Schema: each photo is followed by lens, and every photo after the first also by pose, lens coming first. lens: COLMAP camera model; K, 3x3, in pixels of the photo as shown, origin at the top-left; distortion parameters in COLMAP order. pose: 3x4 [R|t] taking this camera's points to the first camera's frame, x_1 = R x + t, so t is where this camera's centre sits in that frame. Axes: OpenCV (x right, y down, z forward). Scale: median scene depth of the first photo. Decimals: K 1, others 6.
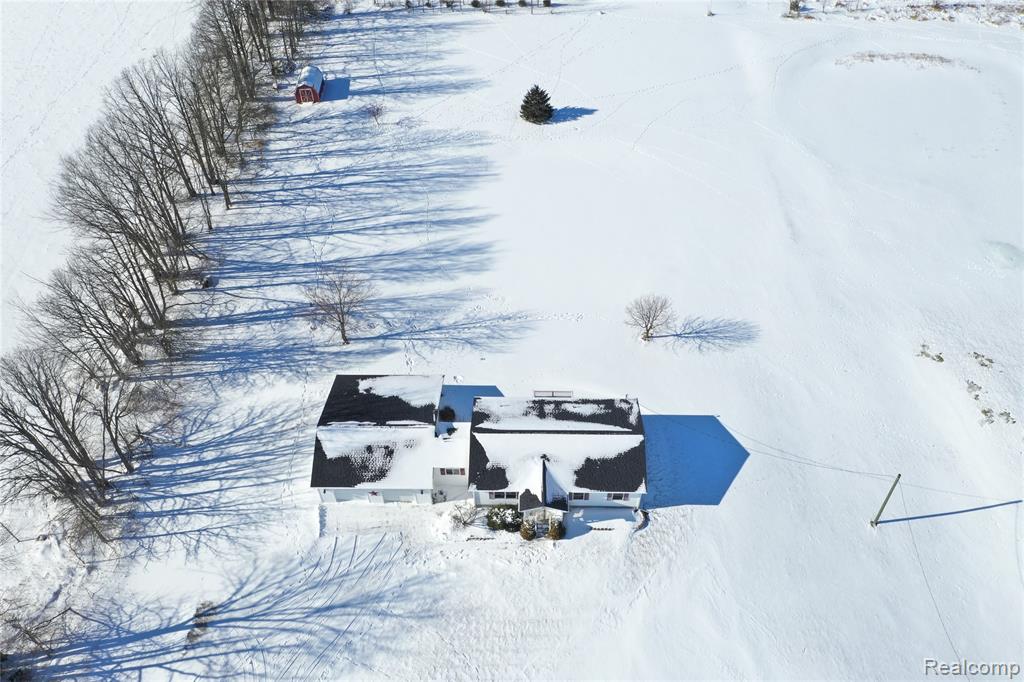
lens RADIAL K [[813.2, 0, 512.0], [0, 813.2, 341.0], [0, 0, 1]] dist [0.005180, 0.003949]
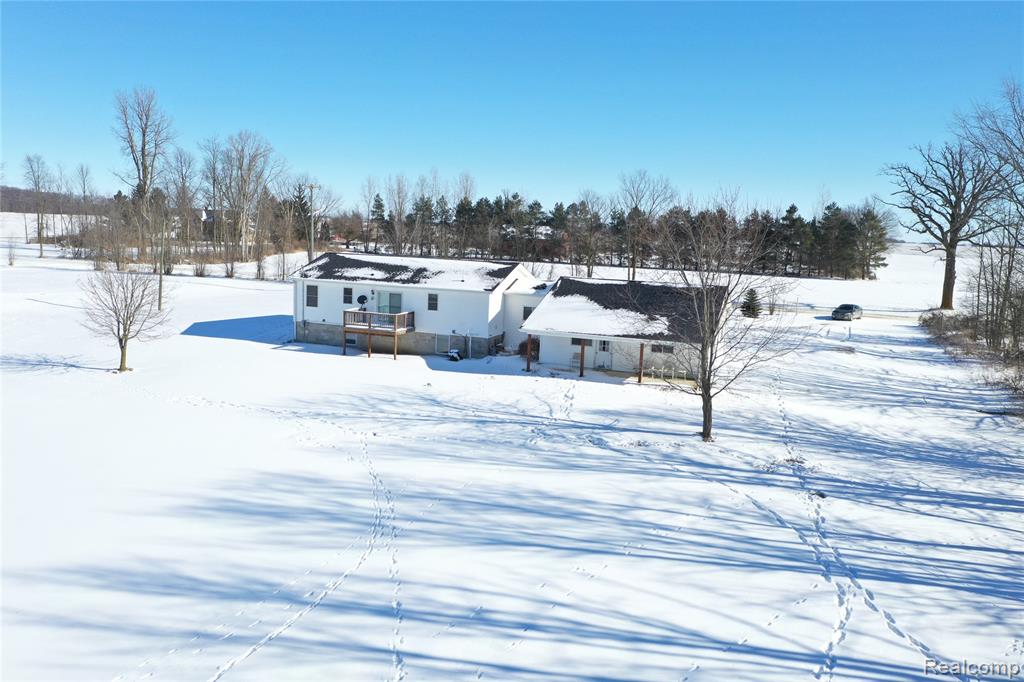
lens RADIAL K [[813.2, 0, 512.0], [0, 813.2, 341.0], [0, 0, 1]] dist [0.005180, 0.003949]
pose [[-0.947464, -0.066442, 0.312885, -0.274071], [0.223301, 0.562973, 0.795738, -0.434895], [-0.229016, 0.823801, -0.518560, 1.379933]]
